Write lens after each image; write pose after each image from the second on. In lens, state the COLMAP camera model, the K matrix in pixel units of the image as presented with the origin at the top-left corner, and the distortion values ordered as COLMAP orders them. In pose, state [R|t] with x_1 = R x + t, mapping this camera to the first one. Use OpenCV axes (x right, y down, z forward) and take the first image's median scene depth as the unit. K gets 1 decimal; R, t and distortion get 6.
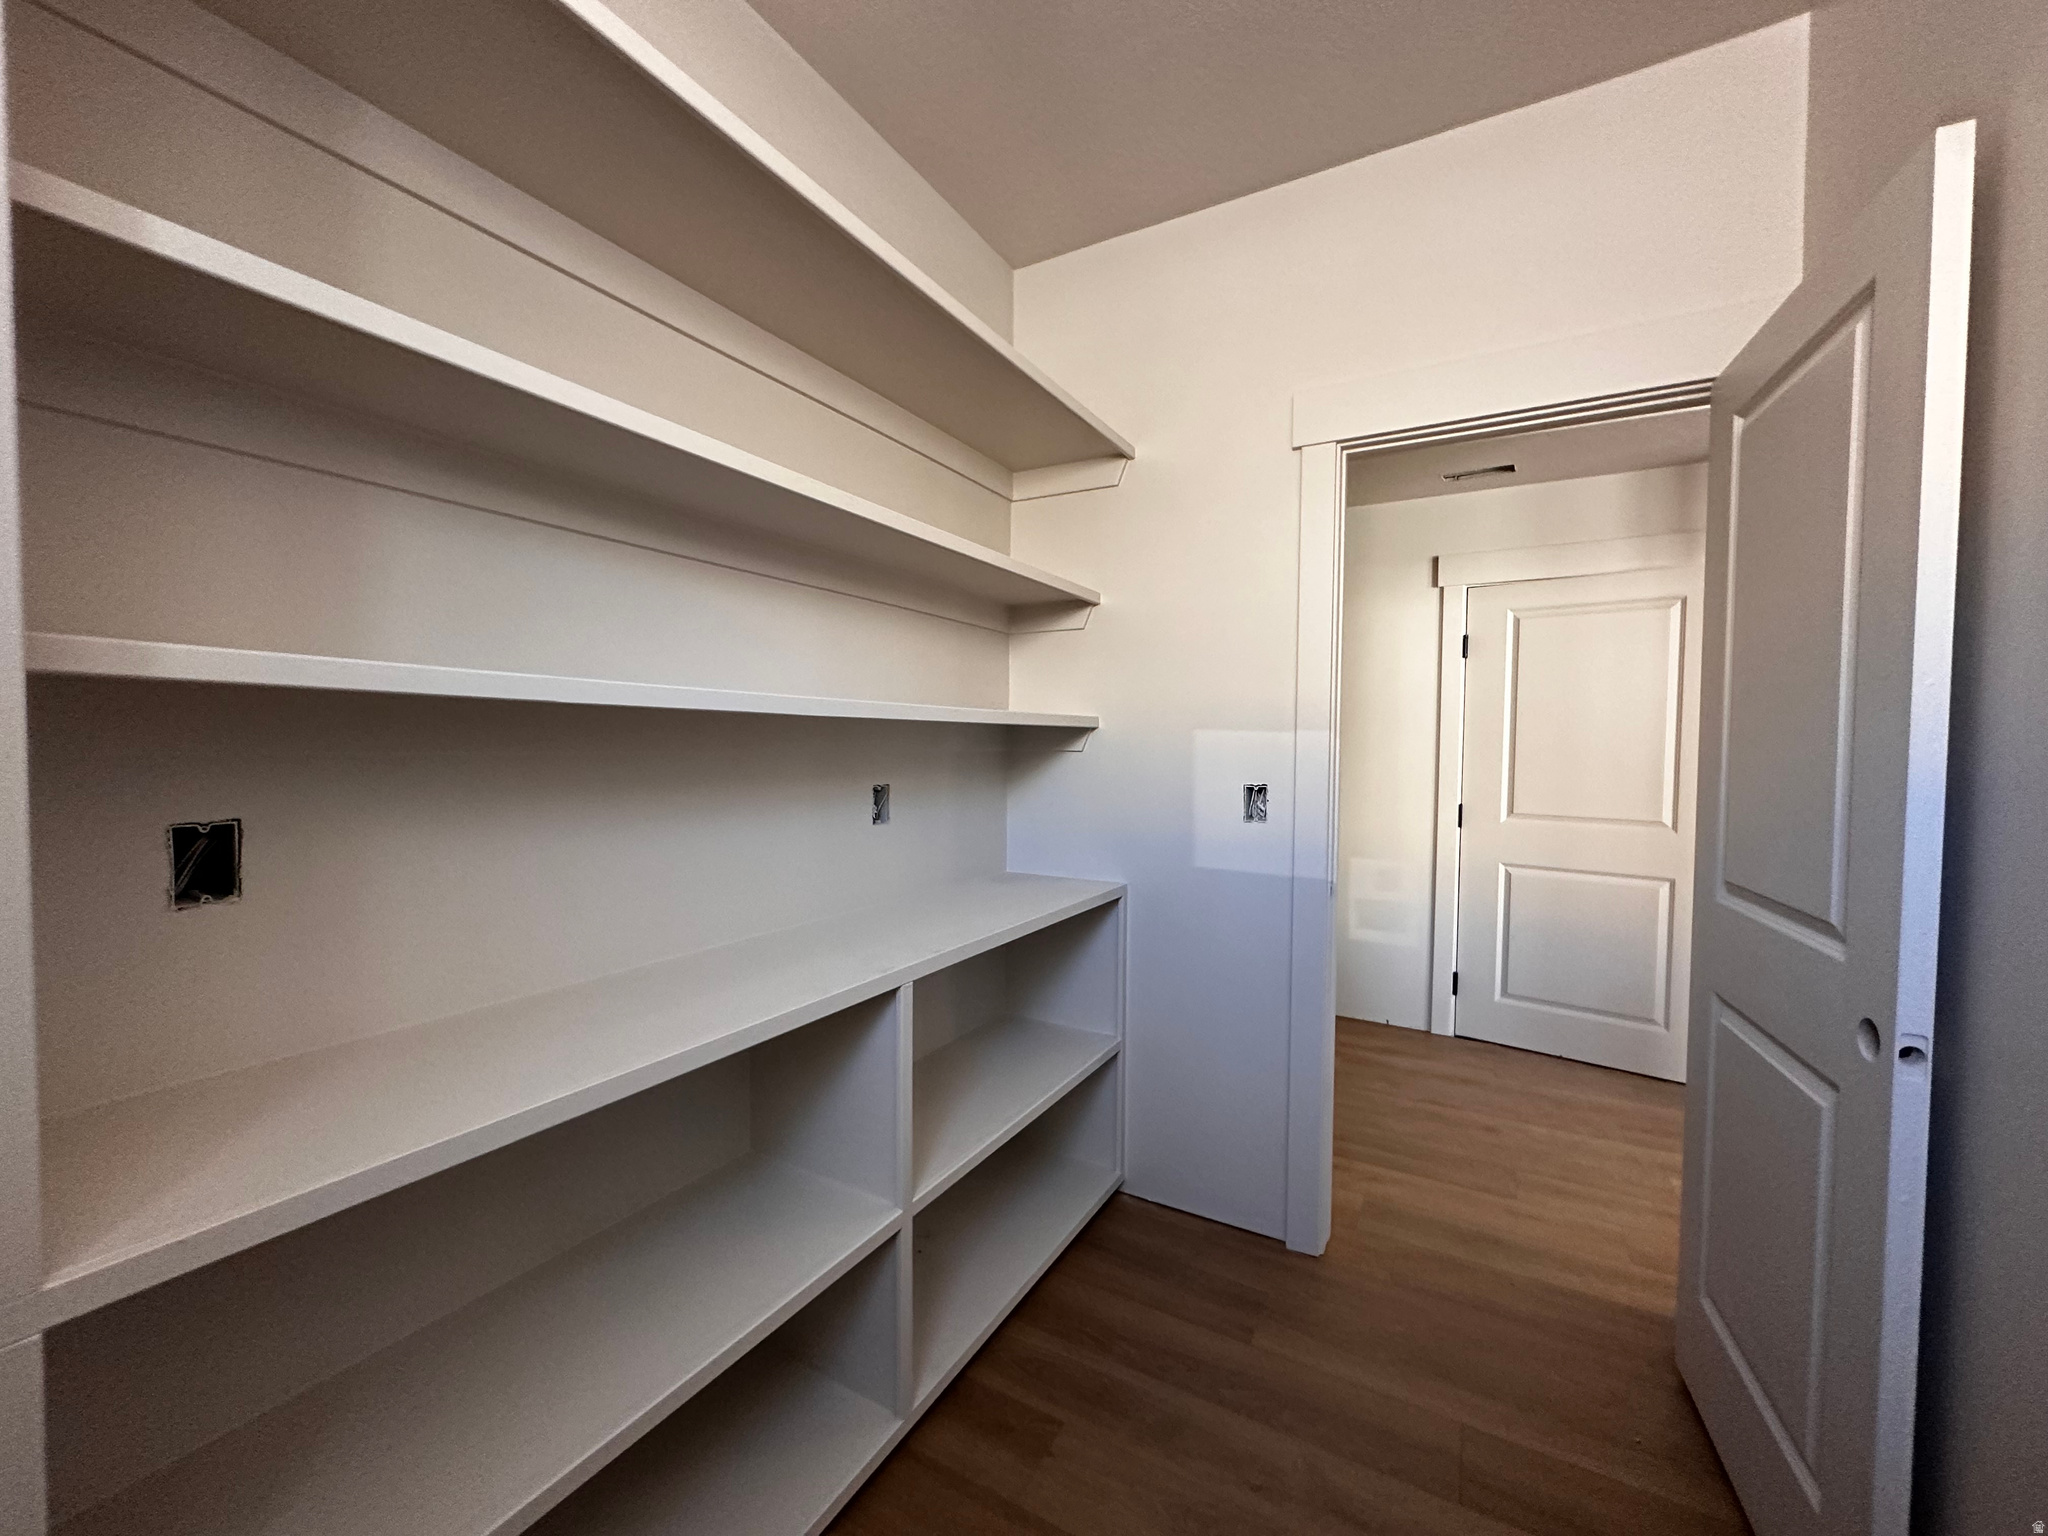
lens RADIAL K [[814.7, 0, 1017.2], [0, 814.7, 769.1], [0, 0, 1]] dist [-0.001250, 0.000621]
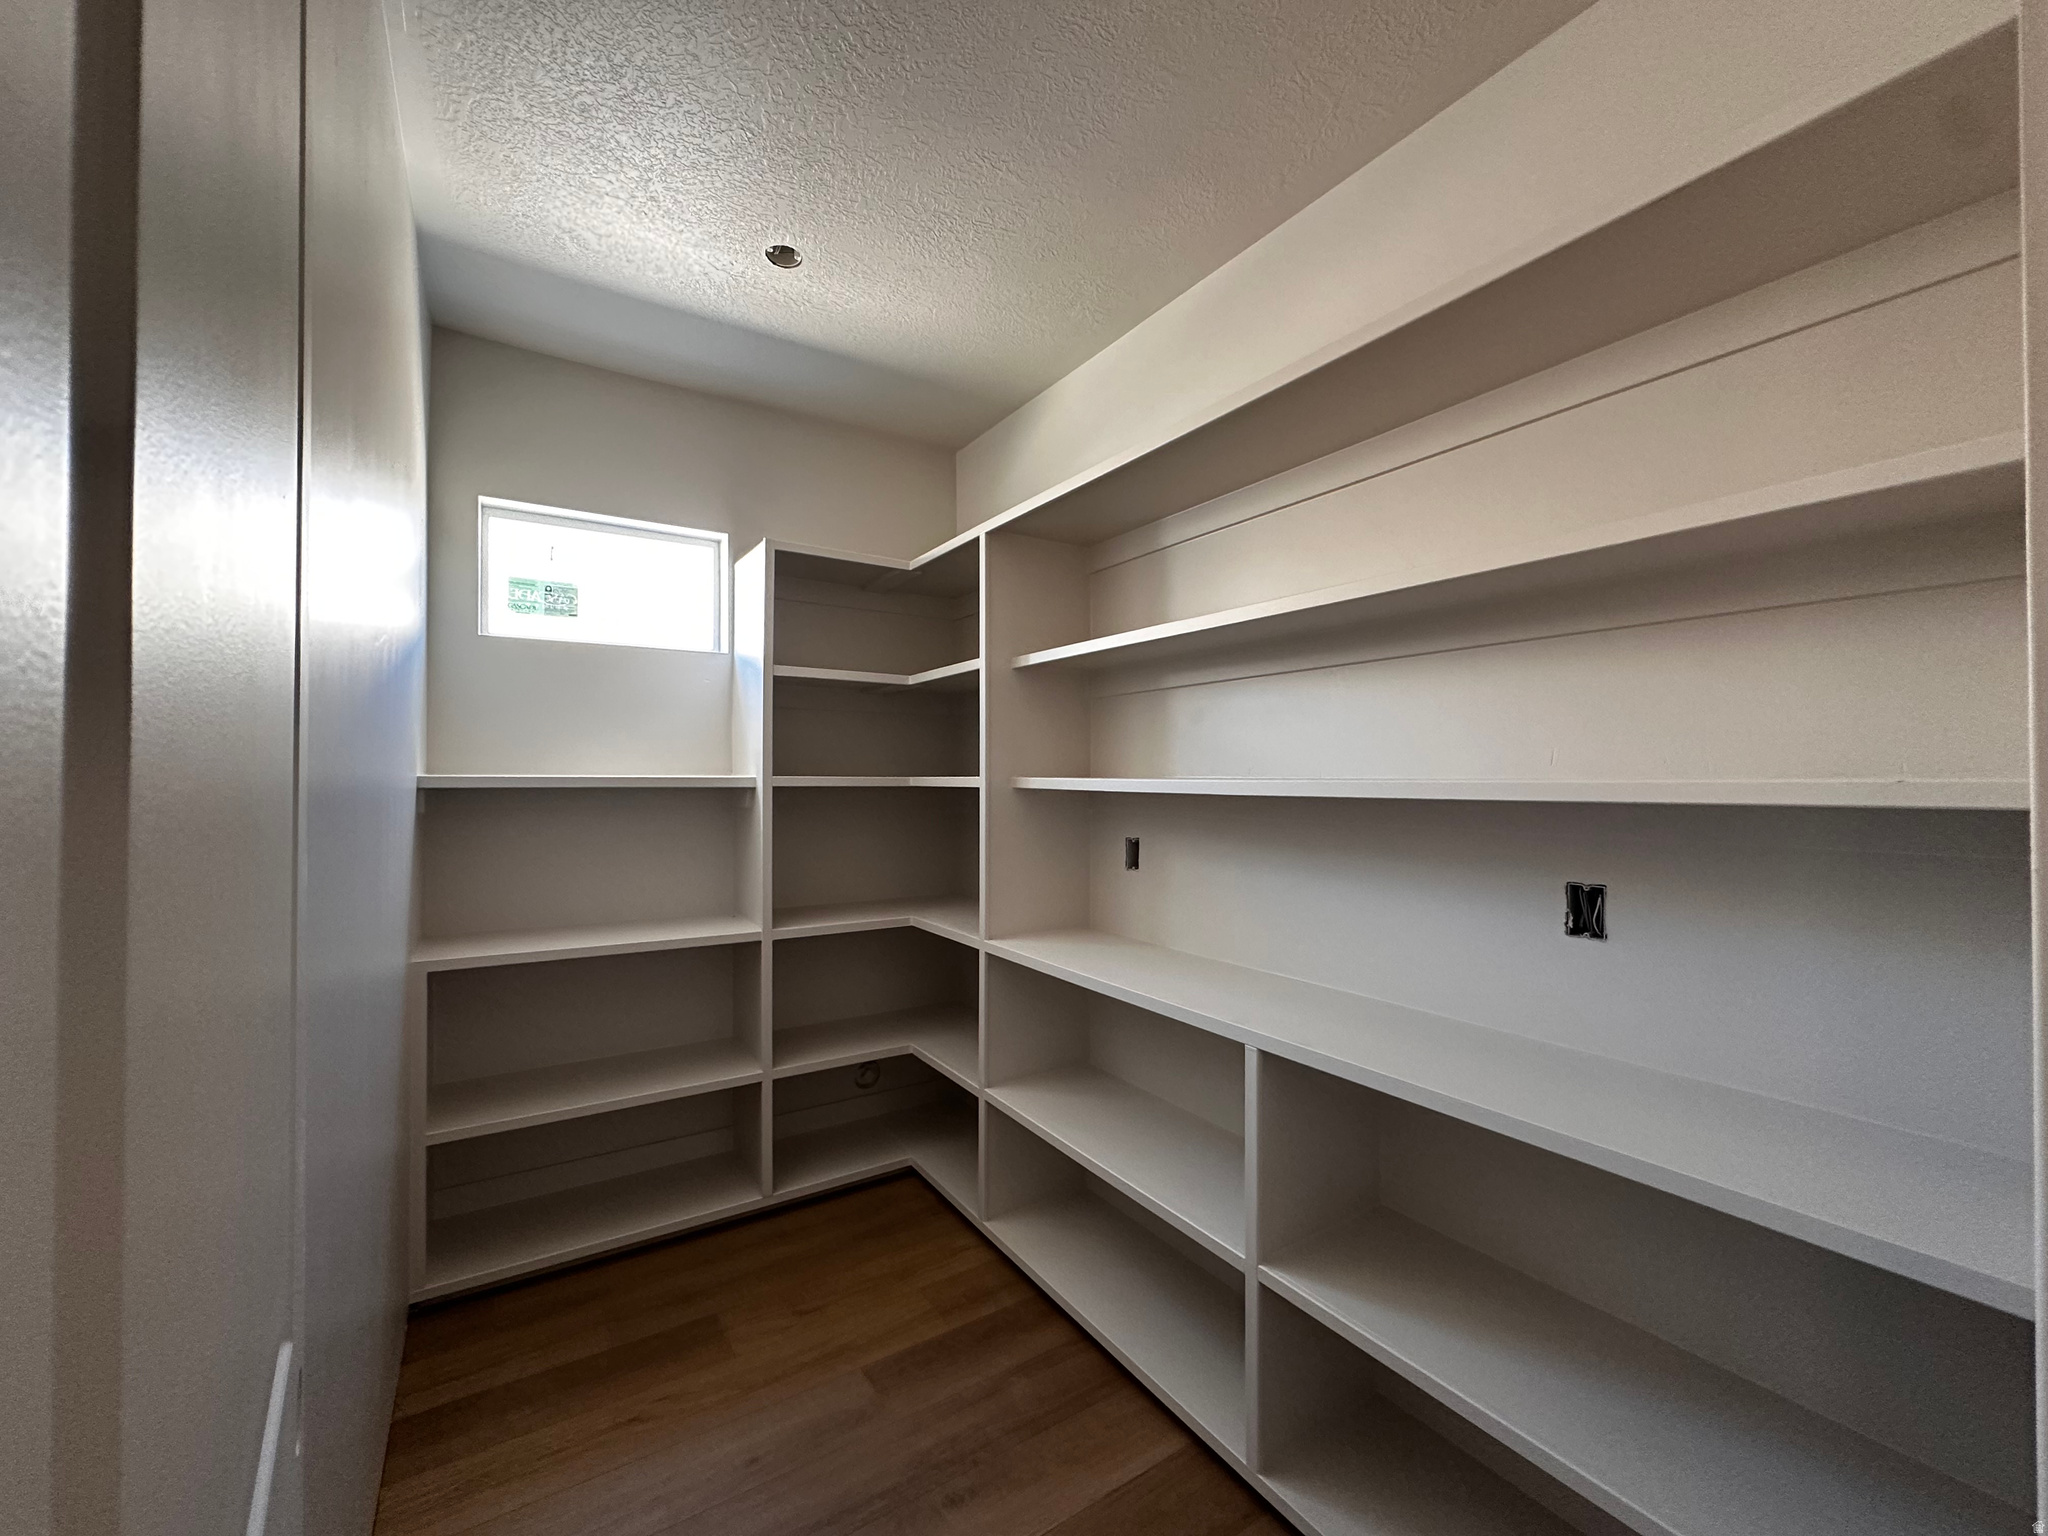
lens RADIAL K [[814.7, 0, 1022.4], [0, 814.7, 783.1], [0, 0, 1]] dist [-0.001250, 0.000621]
pose [[-0.451911, -0.009260, -0.892015, 0.955658], [-0.039622, 0.999168, 0.009701, -0.078305], [0.891183, 0.039728, -0.451902, 1.204703]]
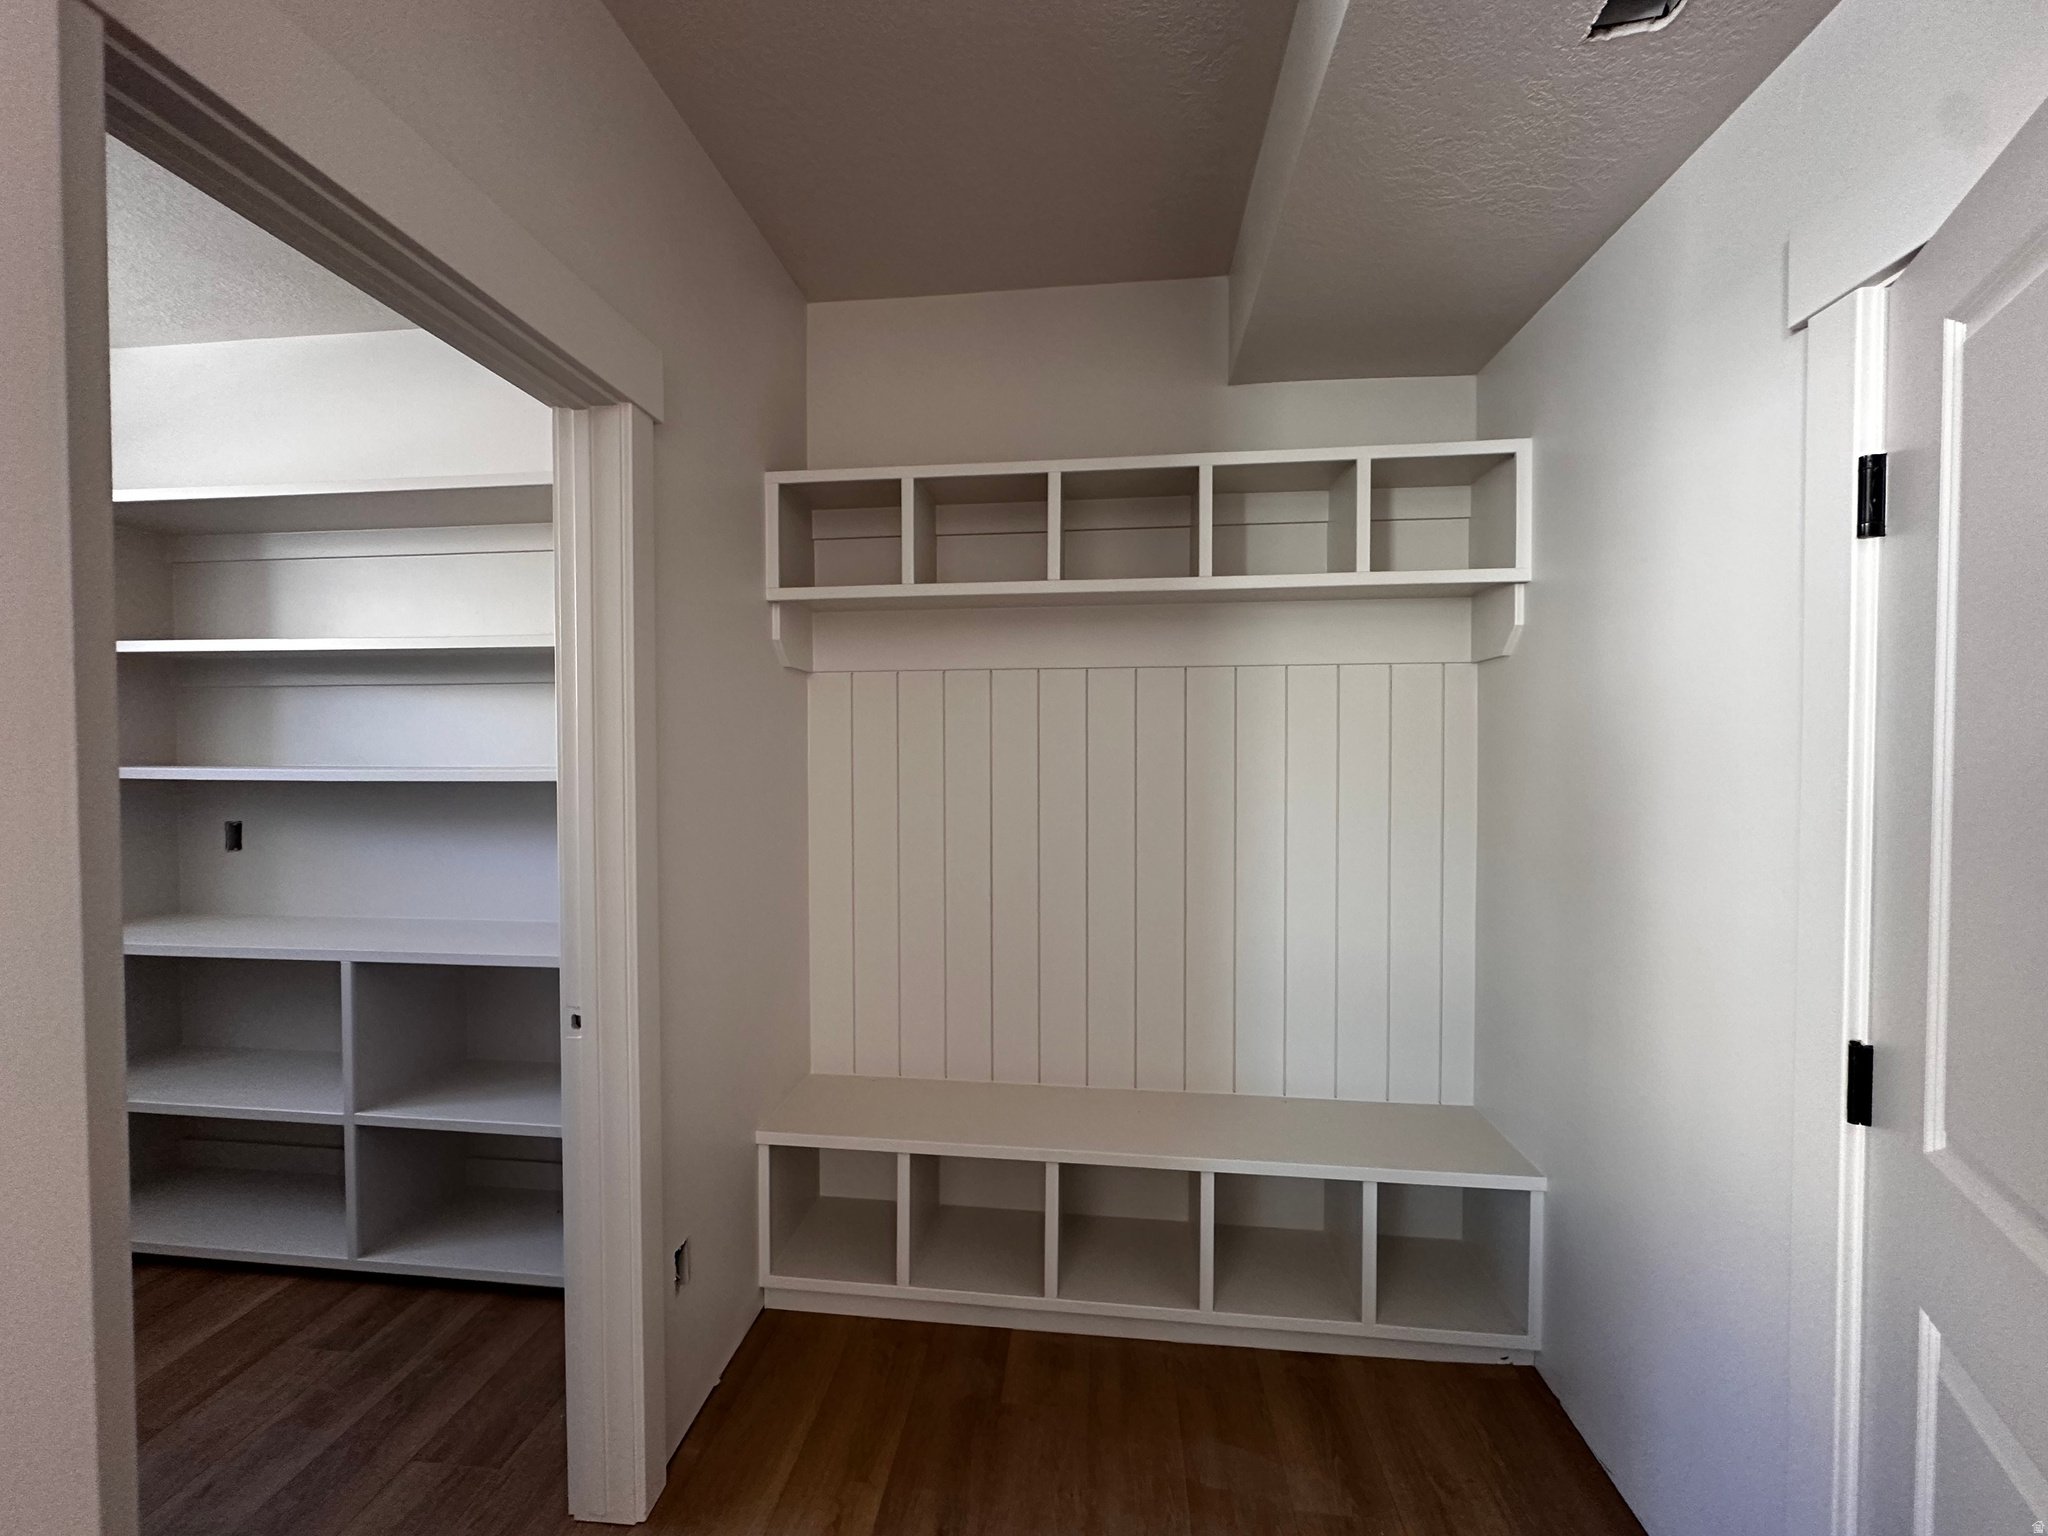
lens RADIAL K [[814.7, 0, 1025.8], [0, 814.7, 781.1], [0, 0, 1]] dist [-0.001250, 0.000621]
pose [[0.405725, 0.007956, -0.913960, 1.726468], [-0.030373, 0.999527, -0.004782, -0.093634], [0.913490, 0.029700, 0.405775, 1.525605]]
